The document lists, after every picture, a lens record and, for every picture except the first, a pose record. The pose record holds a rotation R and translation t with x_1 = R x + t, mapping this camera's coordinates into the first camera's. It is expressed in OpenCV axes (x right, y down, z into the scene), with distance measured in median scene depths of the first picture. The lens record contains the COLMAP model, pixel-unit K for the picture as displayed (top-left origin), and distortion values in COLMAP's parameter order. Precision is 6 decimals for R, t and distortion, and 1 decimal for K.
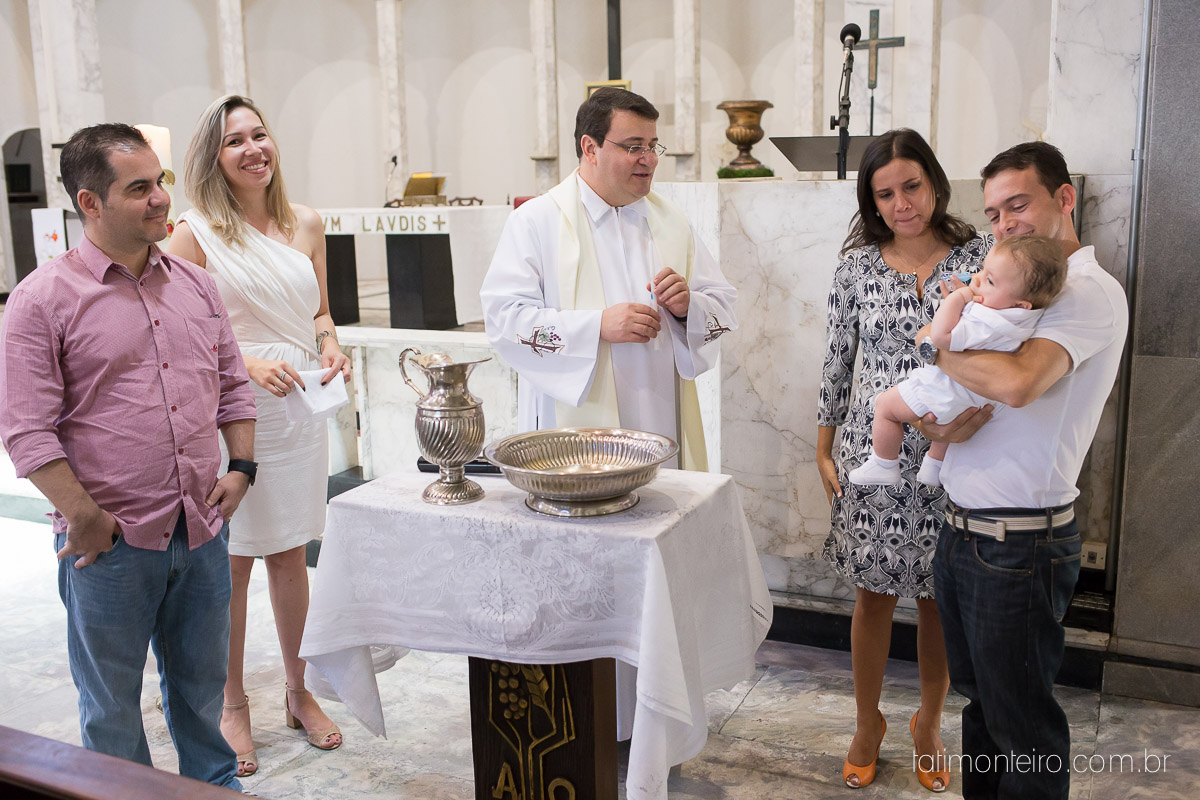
lens RADIAL K [[1164.1, 0, 600.0], [0, 1164.1, 400.0], [0, 0, 1]] dist [-0.068114, 0.040704]
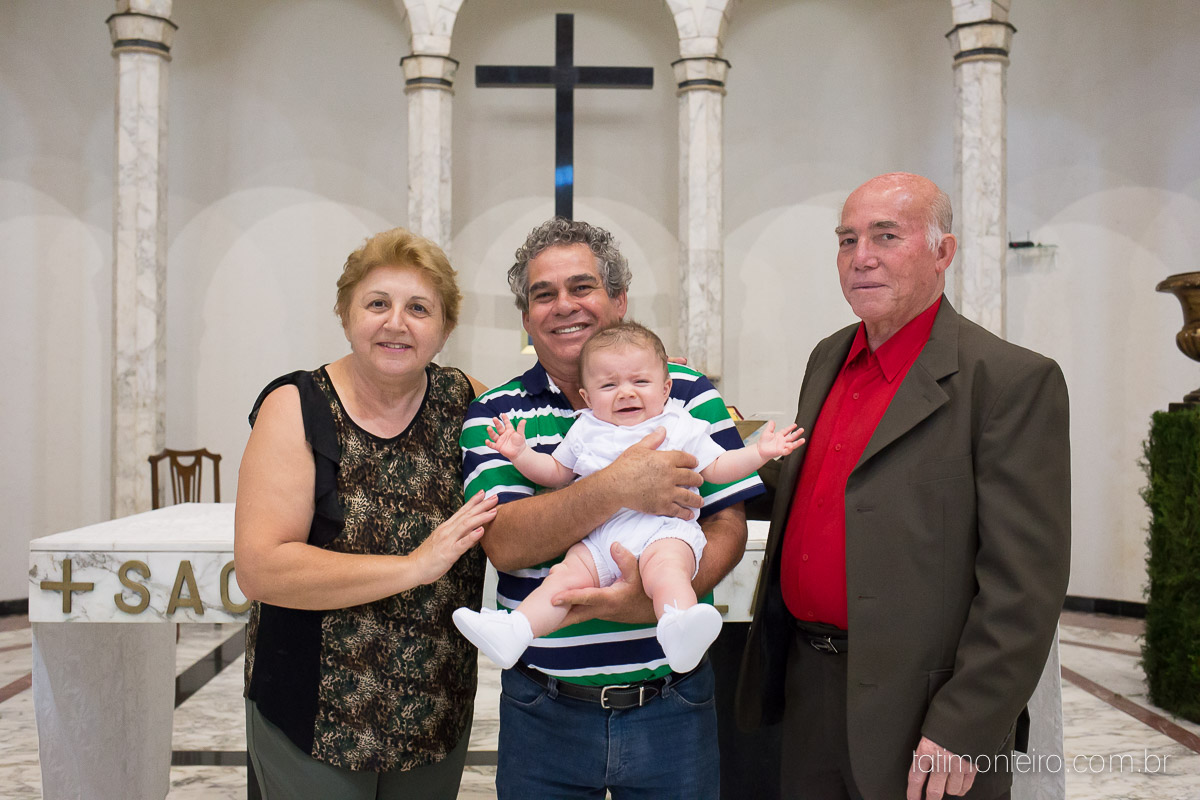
lens RADIAL K [[1154.9, 0, 600.0], [0, 1154.9, 400.0], [0, 0, 1]] dist [-0.057069, 0.026031]
pose [[0.886234, 0.022389, 0.462696, -0.233620], [0.067931, 0.981752, -0.177619, -0.096546], [-0.458229, 0.188844, 0.868541, 0.499296]]
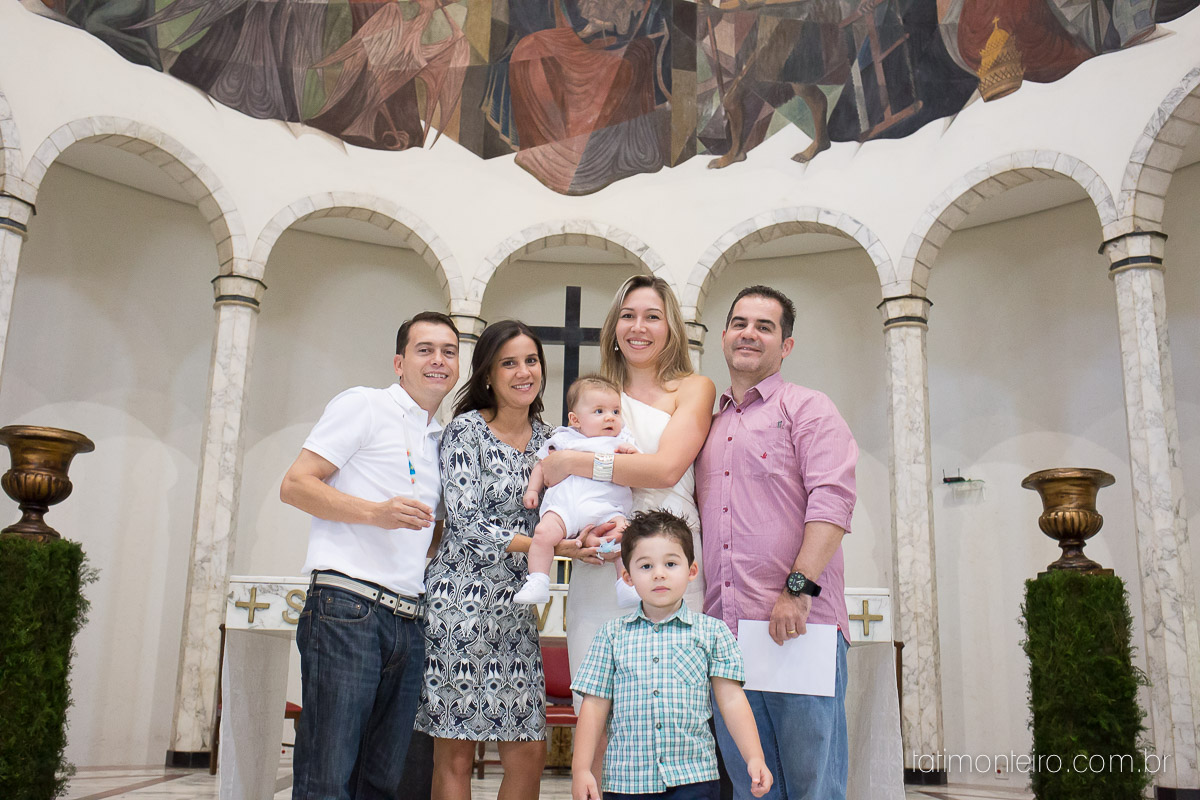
lens RADIAL K [[1154.9, 0, 600.0], [0, 1154.9, 400.0], [0, 0, 1]] dist [-0.057069, 0.026031]
pose [[0.883163, 0.150346, 0.444319, -0.280980], [0.049368, 0.912187, -0.406789, -0.033268], [-0.466461, 0.381196, 0.798188, 0.417331]]
